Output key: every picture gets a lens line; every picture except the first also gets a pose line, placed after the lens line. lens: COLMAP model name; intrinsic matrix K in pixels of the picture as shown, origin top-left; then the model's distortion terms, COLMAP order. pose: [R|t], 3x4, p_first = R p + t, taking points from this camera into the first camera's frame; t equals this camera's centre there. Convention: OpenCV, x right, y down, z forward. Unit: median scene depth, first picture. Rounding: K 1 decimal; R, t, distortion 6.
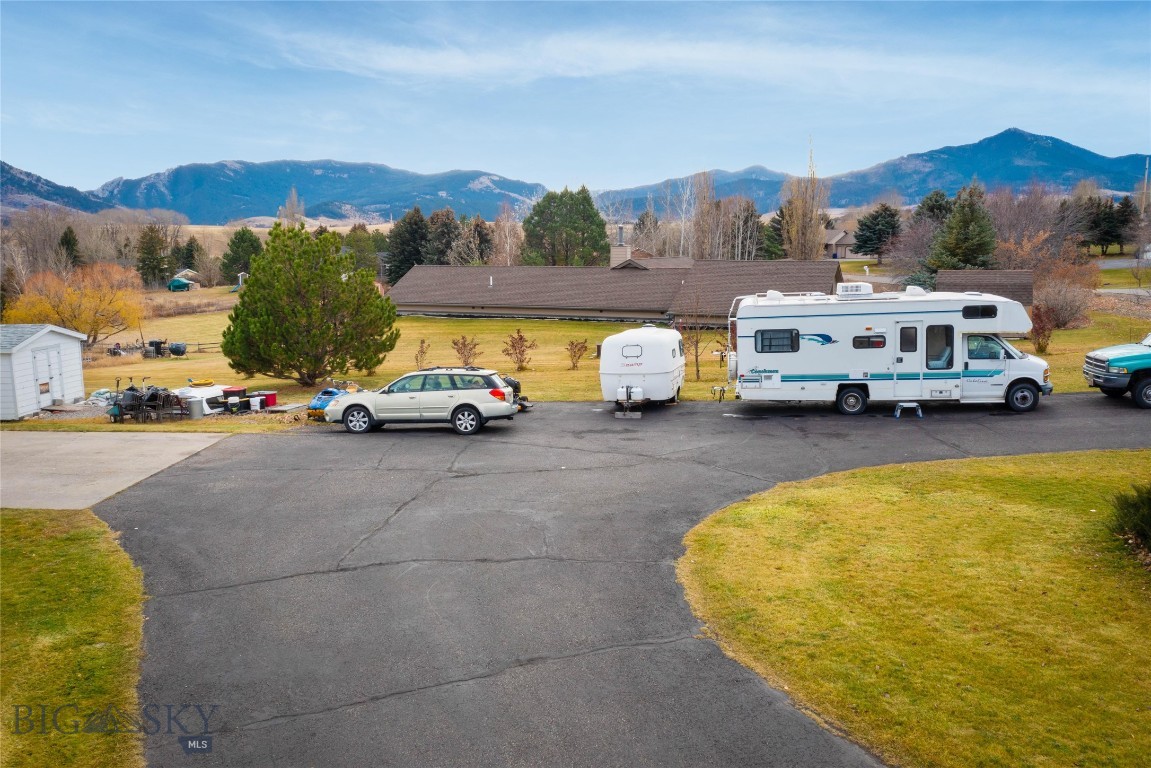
lens RADIAL K [[904.8, 0, 575.5], [0, 904.8, 386.1], [0, 0, 1]] dist [-0.010548, -0.000231]
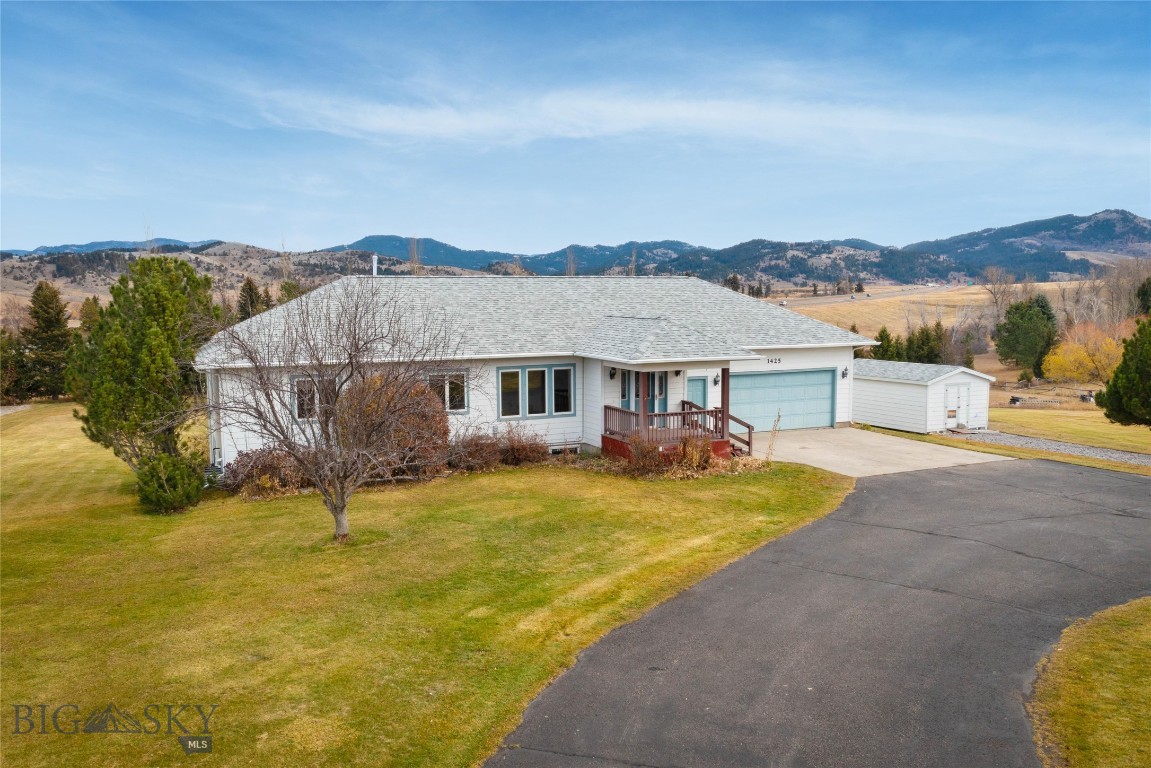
lens RADIAL K [[904.8, 0, 575.1], [0, 904.8, 384.6], [0, 0, 1]] dist [-0.010548, -0.000231]
pose [[0.453845, 0.086876, -0.886836, 0.334425], [-0.134496, 0.990513, 0.028203, -0.003407], [0.880872, 0.106476, 0.461223, -0.107545]]
